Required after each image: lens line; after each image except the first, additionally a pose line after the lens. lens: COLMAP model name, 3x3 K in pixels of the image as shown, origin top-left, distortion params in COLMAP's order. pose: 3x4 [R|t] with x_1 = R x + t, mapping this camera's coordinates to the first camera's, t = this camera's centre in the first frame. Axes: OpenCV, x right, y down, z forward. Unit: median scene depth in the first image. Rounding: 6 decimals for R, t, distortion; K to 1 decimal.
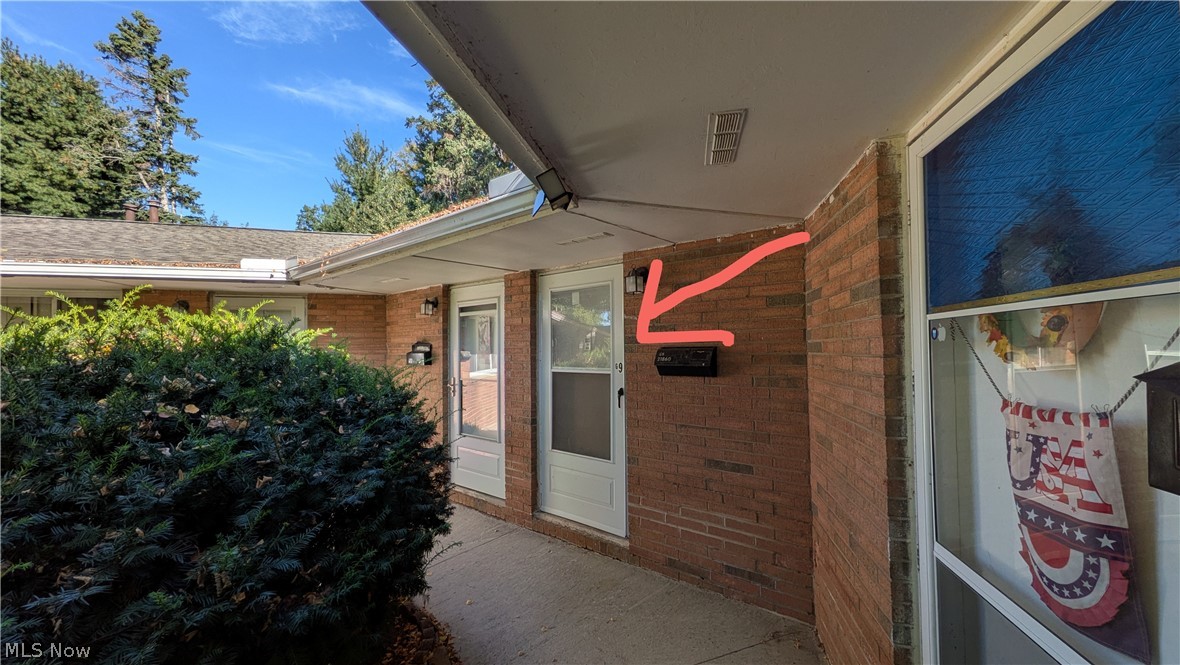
lens RADIAL K [[461.8, 0, 589.6], [0, 461.8, 334.5], [0, 0, 1]] dist [0.005662, -0.000057]
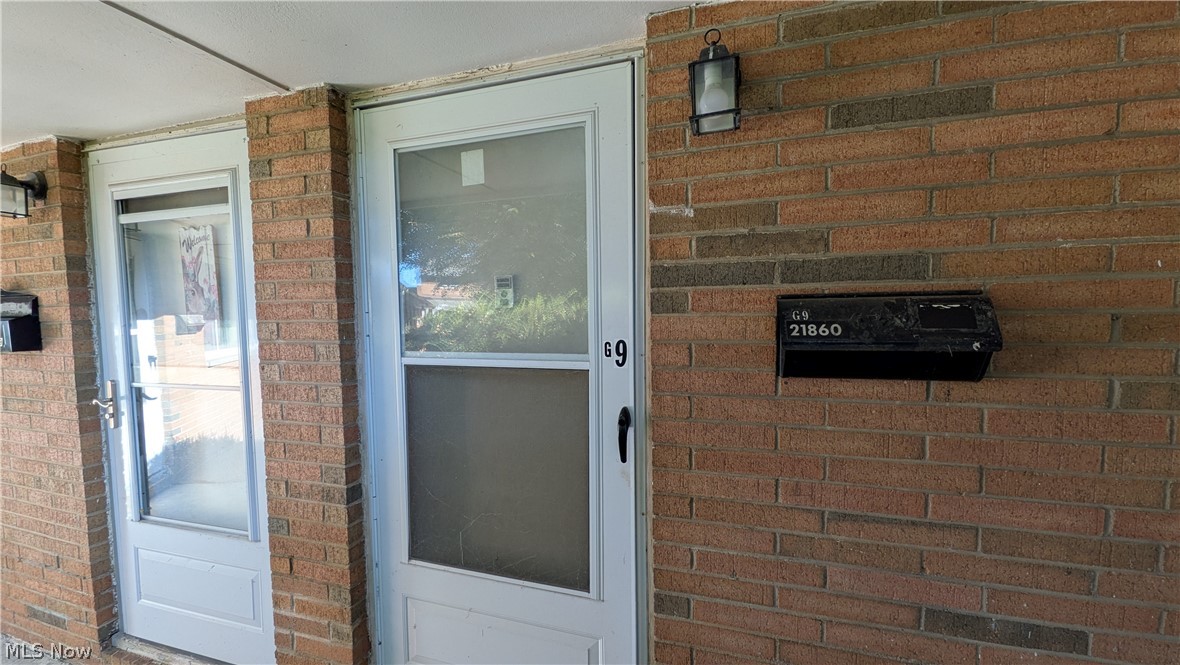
lens RADIAL K [[461.8, 0, 591.0], [0, 461.8, 337.4], [0, 0, 1]] dist [0.005662, -0.000057]
pose [[0.920514, -0.024861, 0.389919, -0.085682], [-0.007566, 0.996652, 0.081409, 0.024860], [-0.390637, -0.077888, 0.917244, 0.576025]]
